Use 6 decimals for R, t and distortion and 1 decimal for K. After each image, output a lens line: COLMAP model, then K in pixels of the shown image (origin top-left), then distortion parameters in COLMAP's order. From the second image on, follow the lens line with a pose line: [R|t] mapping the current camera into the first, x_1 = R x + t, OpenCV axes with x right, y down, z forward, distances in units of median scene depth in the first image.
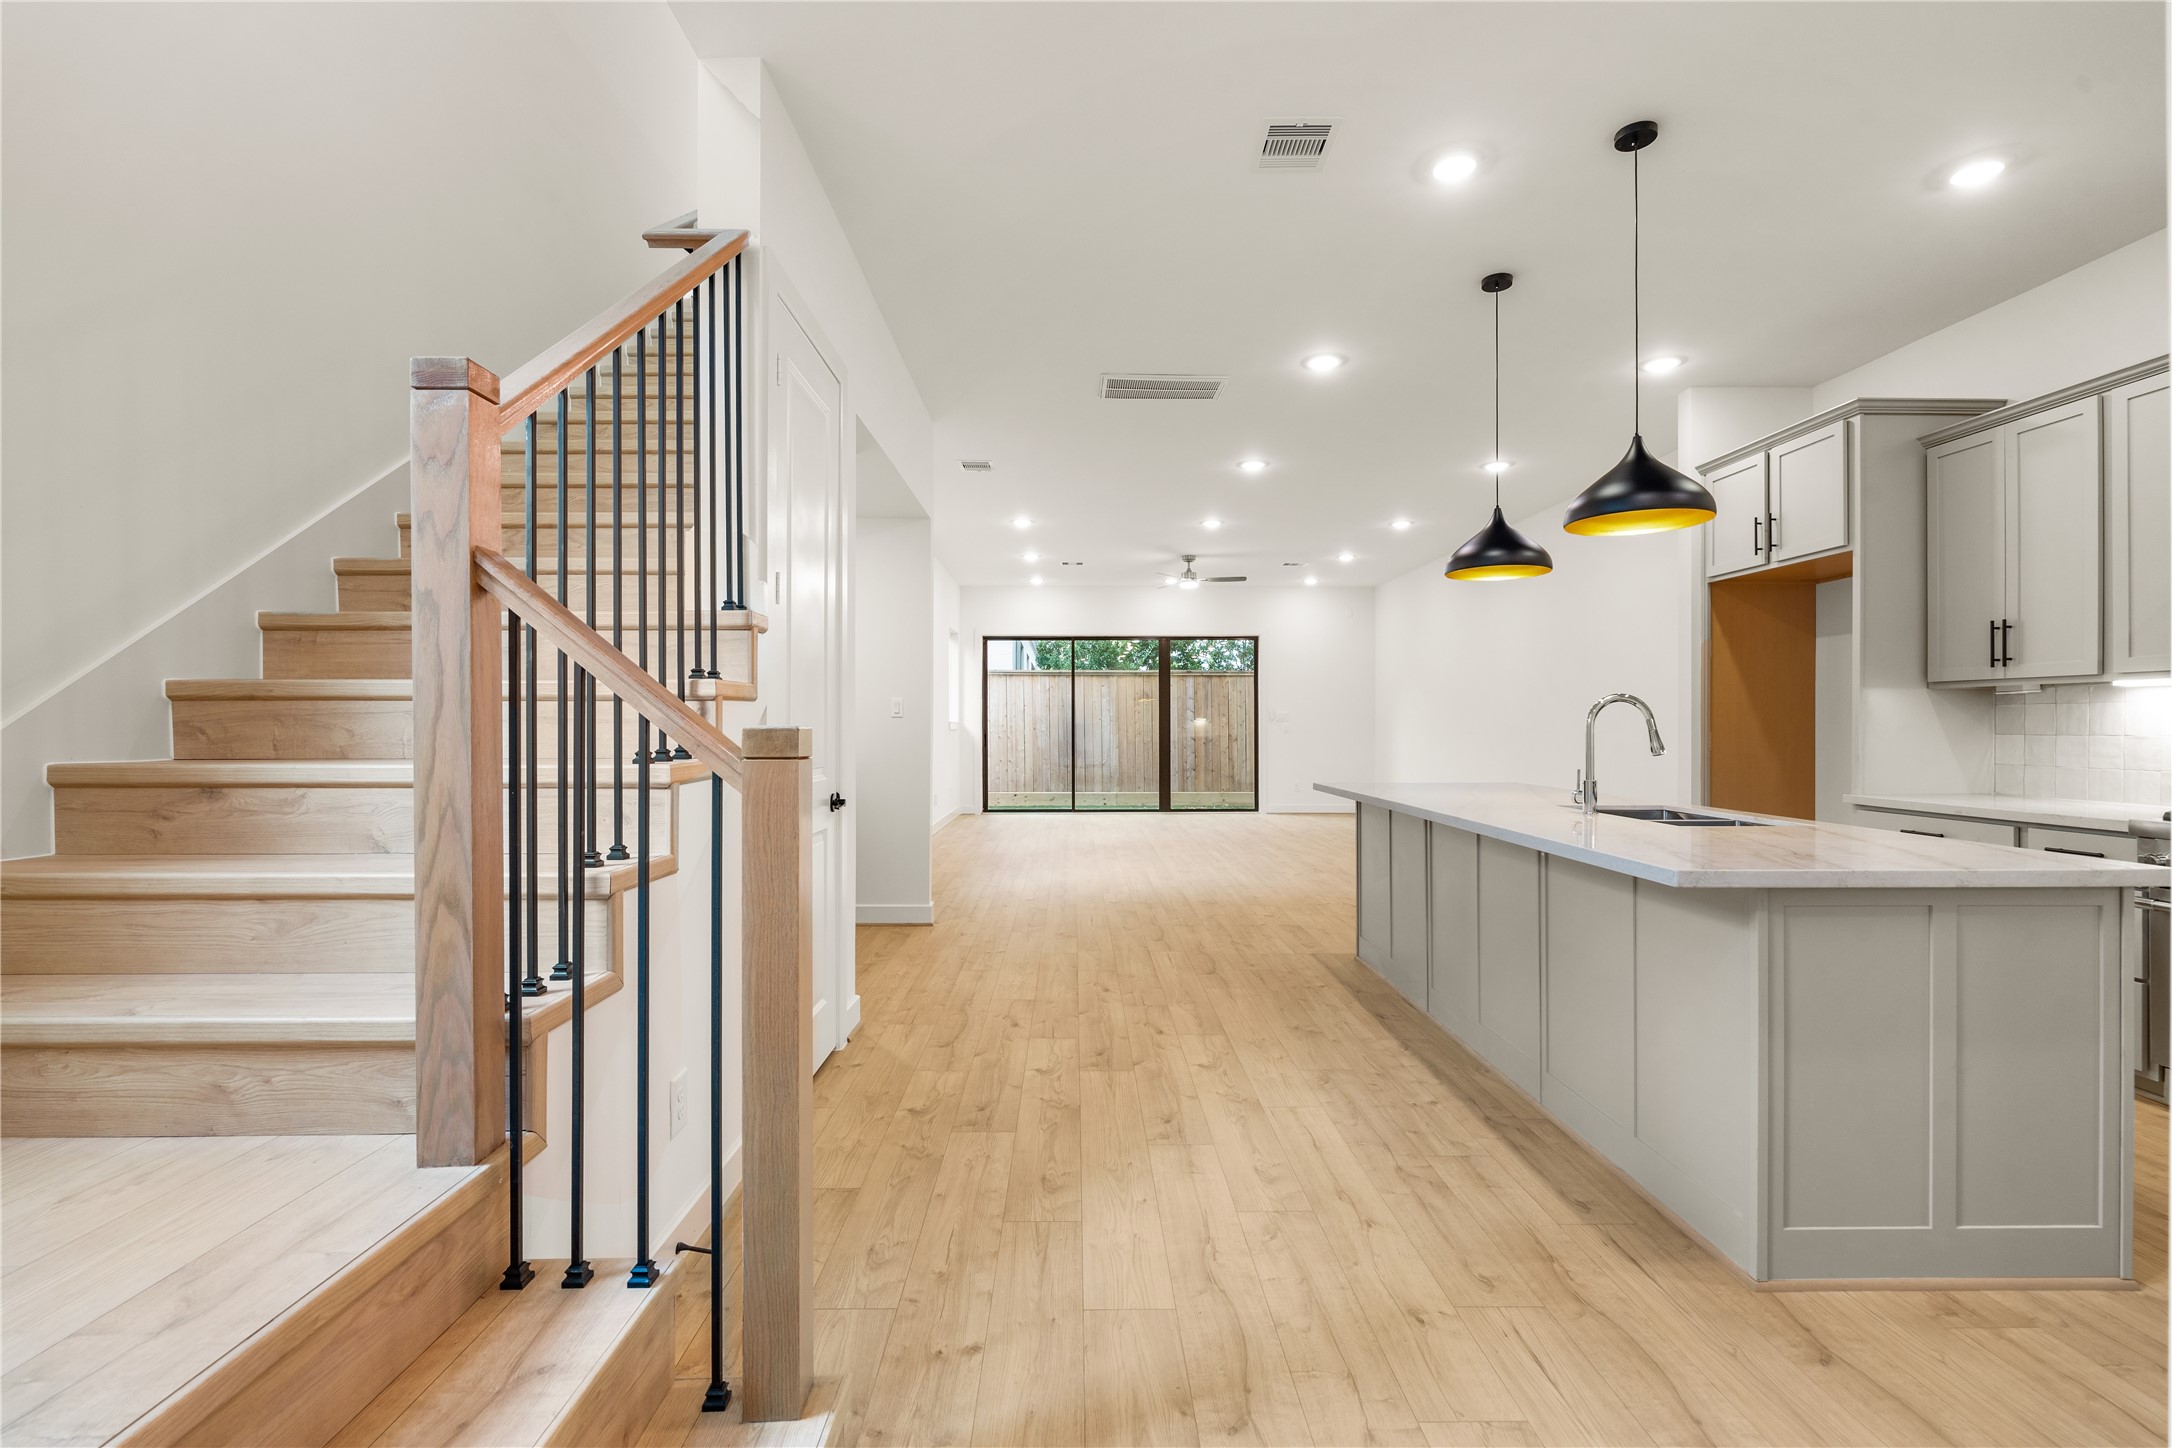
lens RADIAL K [[976.2, 0, 1087.1], [0, 976.2, 723.9], [0, 0, 1]] dist [-0.004386, 0.001028]
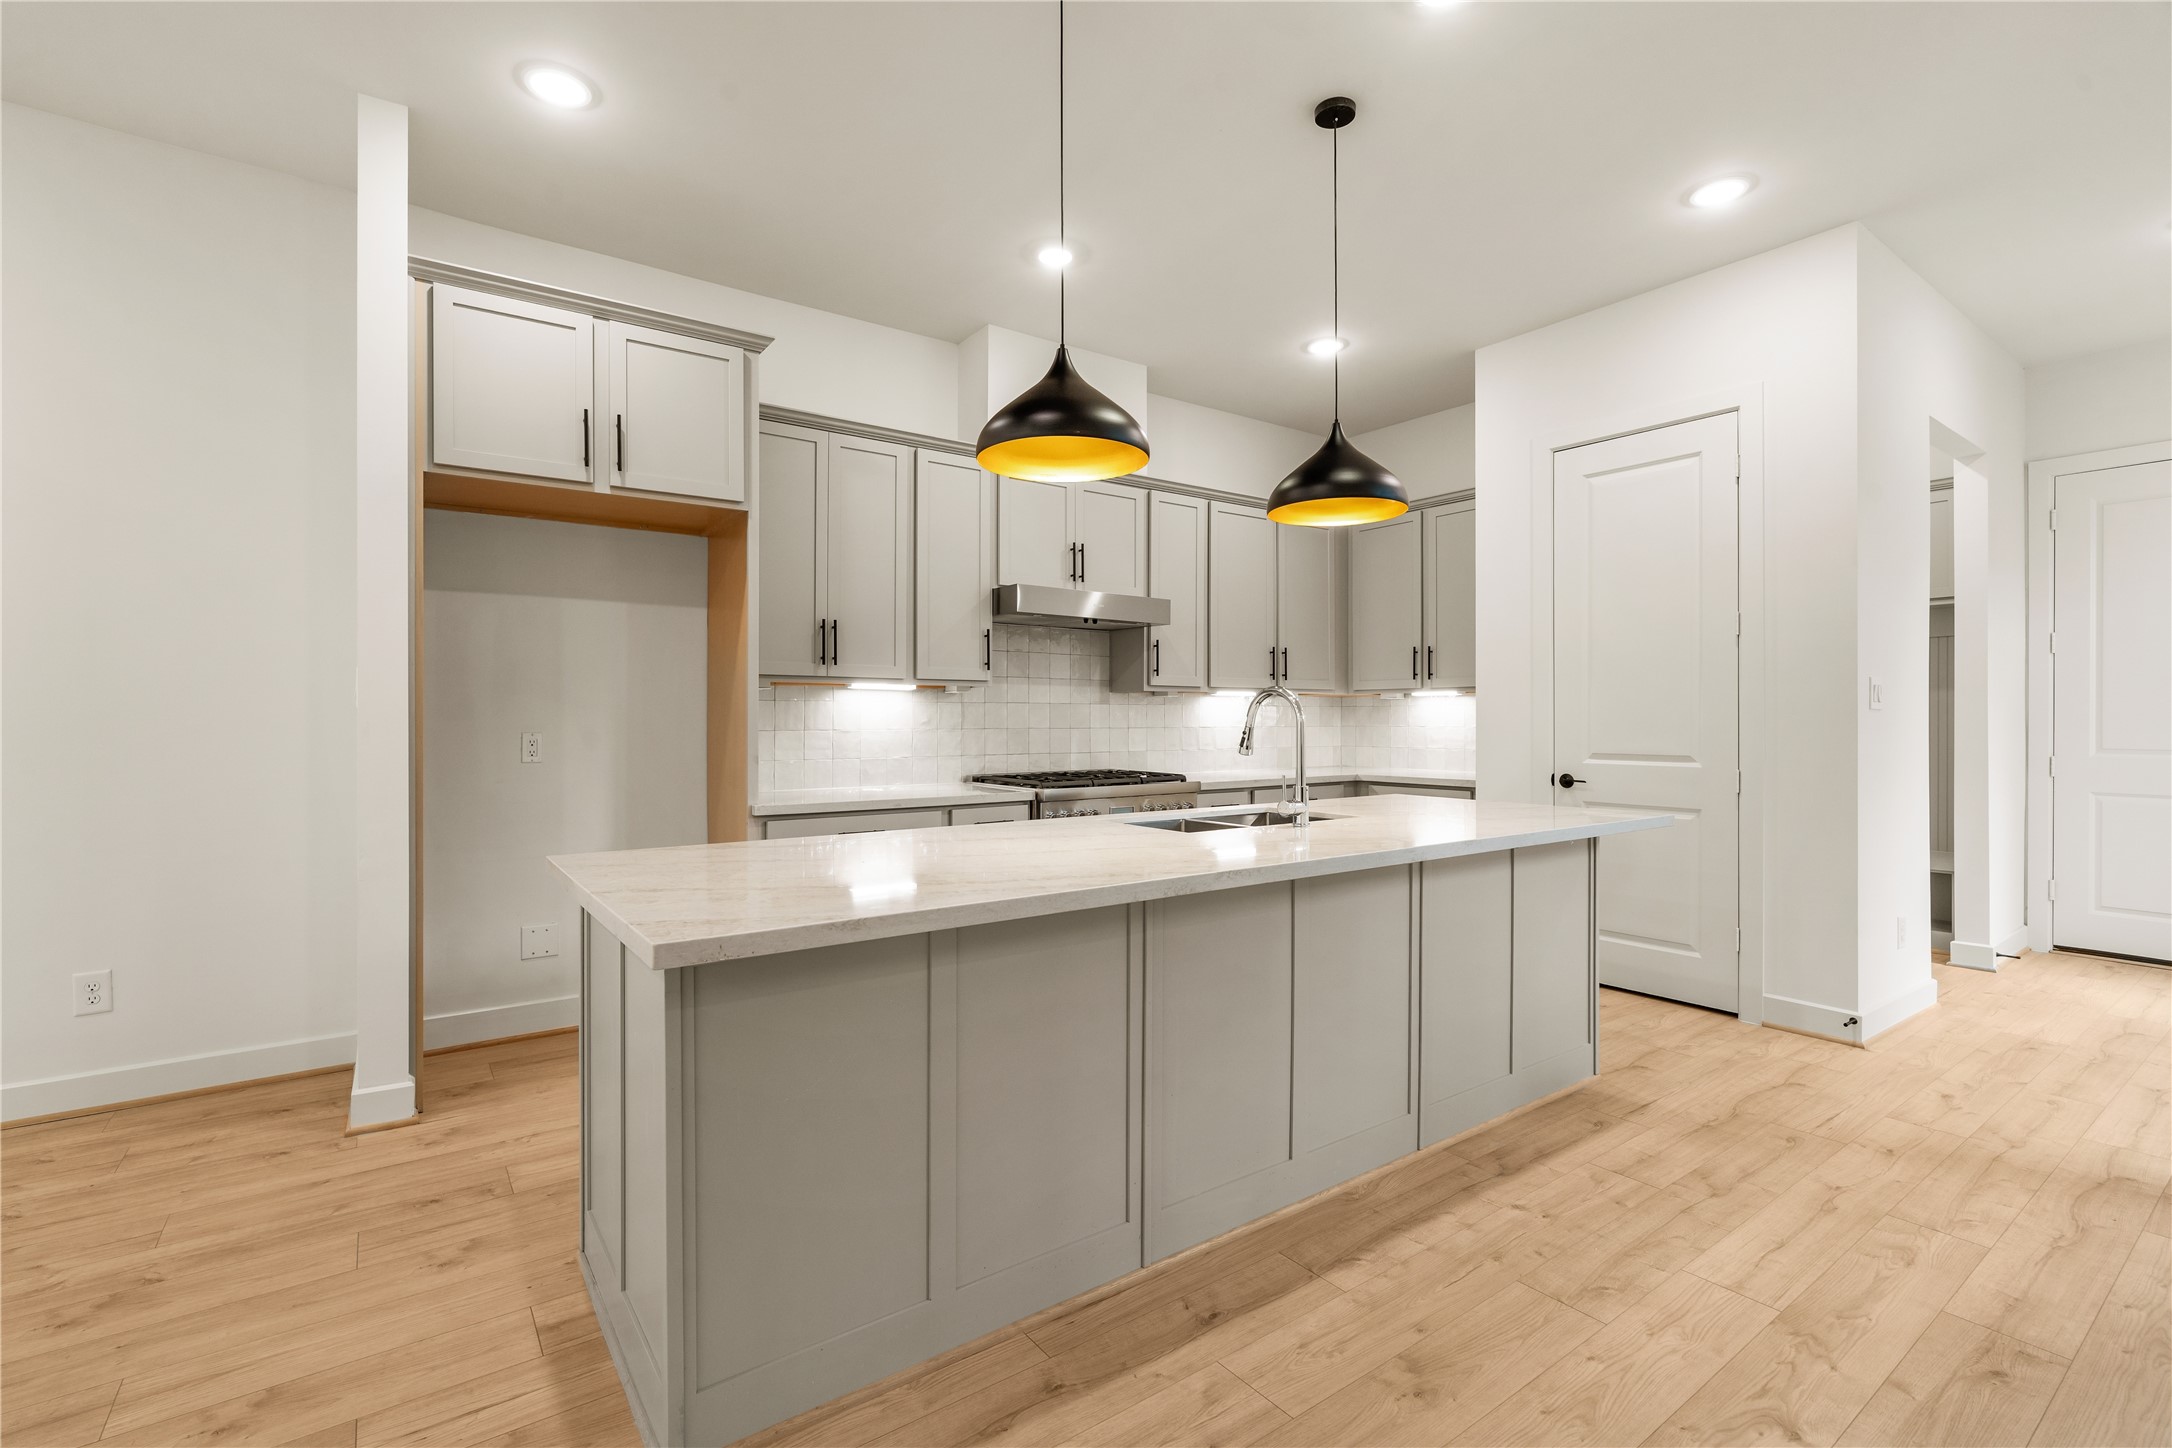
lens RADIAL K [[972.1, 0, 1085.1], [0, 972.1, 721.9], [0, 0, 1]] dist [-0.006566, 0.001602]
pose [[-0.576054, -0.002042, 0.817409, -0.056156], [-0.000445, 0.999998, 0.002185, -0.000413], [-0.817412, 0.000895, -0.576053, 1.247630]]
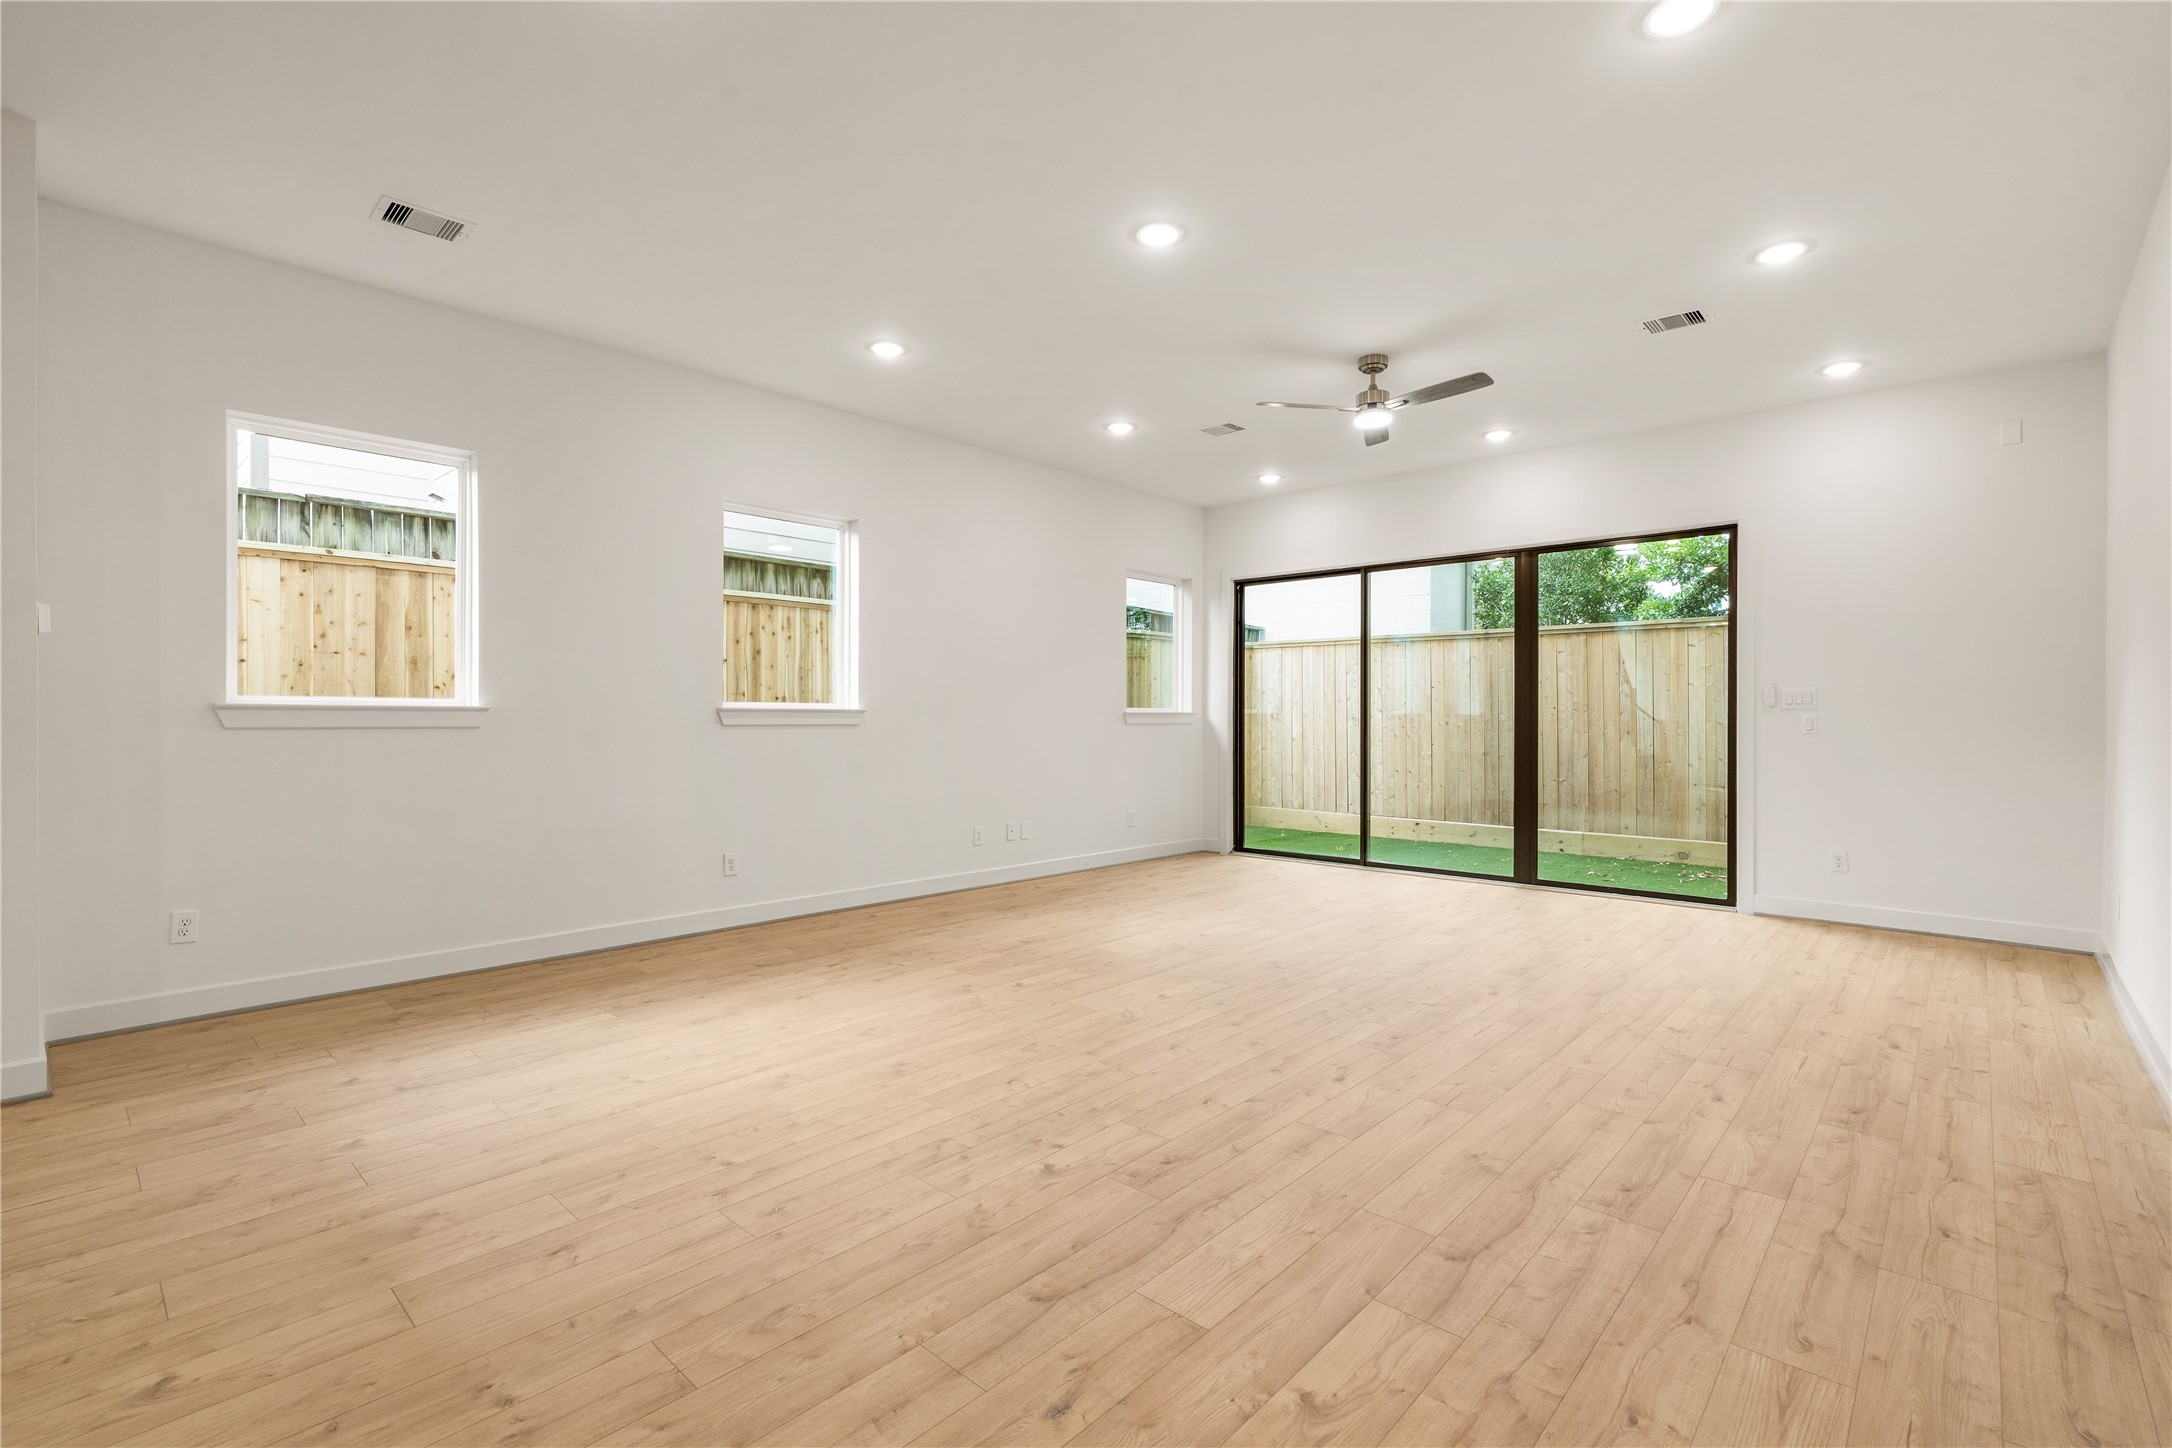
lens RADIAL K [[975.0, 0, 1083.7], [0, 975.0, 716.3], [0, 0, 1]] dist [-0.005843, 0.001087]
pose [[0.723703, 0.000747, -0.690111, 0.817927], [-0.001091, 0.999999, -0.000062, 0.002733], [0.690111, 0.000798, 0.723703, 1.403846]]
